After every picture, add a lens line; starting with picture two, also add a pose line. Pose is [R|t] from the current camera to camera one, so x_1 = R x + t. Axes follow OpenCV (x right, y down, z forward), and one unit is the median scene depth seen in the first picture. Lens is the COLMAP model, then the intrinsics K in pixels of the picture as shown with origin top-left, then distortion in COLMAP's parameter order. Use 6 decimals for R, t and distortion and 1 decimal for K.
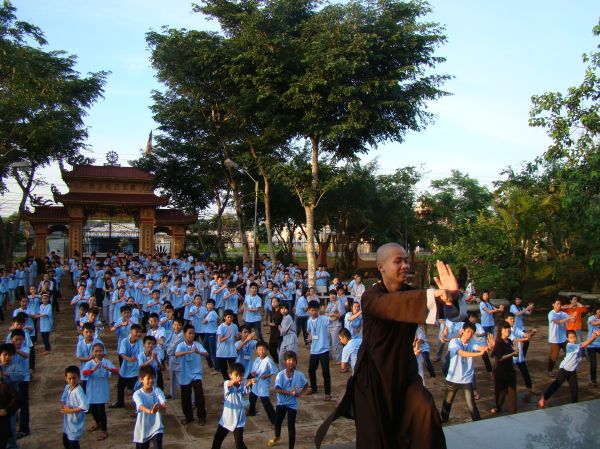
lens RADIAL K [[548.8, 0, 300.0], [0, 548.8, 224.5], [0, 0, 1]] dist [-0.173734, 0.121738]
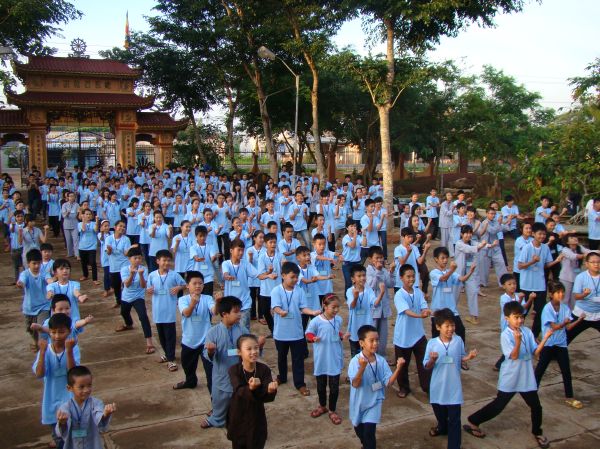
lens RADIAL K [[630.3, 0, 300.0], [0, 630.3, 224.5], [0, 0, 1]] dist [-0.108213, 0.118621]
pose [[0.997552, -0.013074, 0.068695, -0.095724], [0.002863, 0.989179, 0.146684, 0.001789], [-0.069869, -0.146128, 0.986795, 0.038147]]
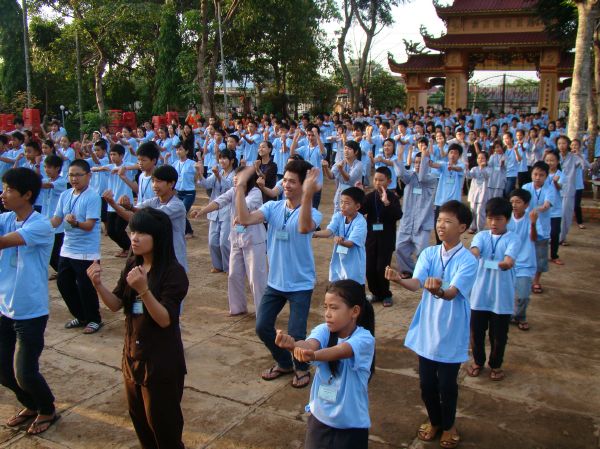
lens RADIAL K [[630.3, 0, 300.0], [0, 630.3, 224.5], [0, 0, 1]] dist [-0.108213, 0.118621]
pose [[0.632583, 0.148689, -0.760086, 0.174288], [0.010237, 0.979707, 0.200172, 0.029022], [0.774425, -0.134406, 0.618224, 0.228721]]
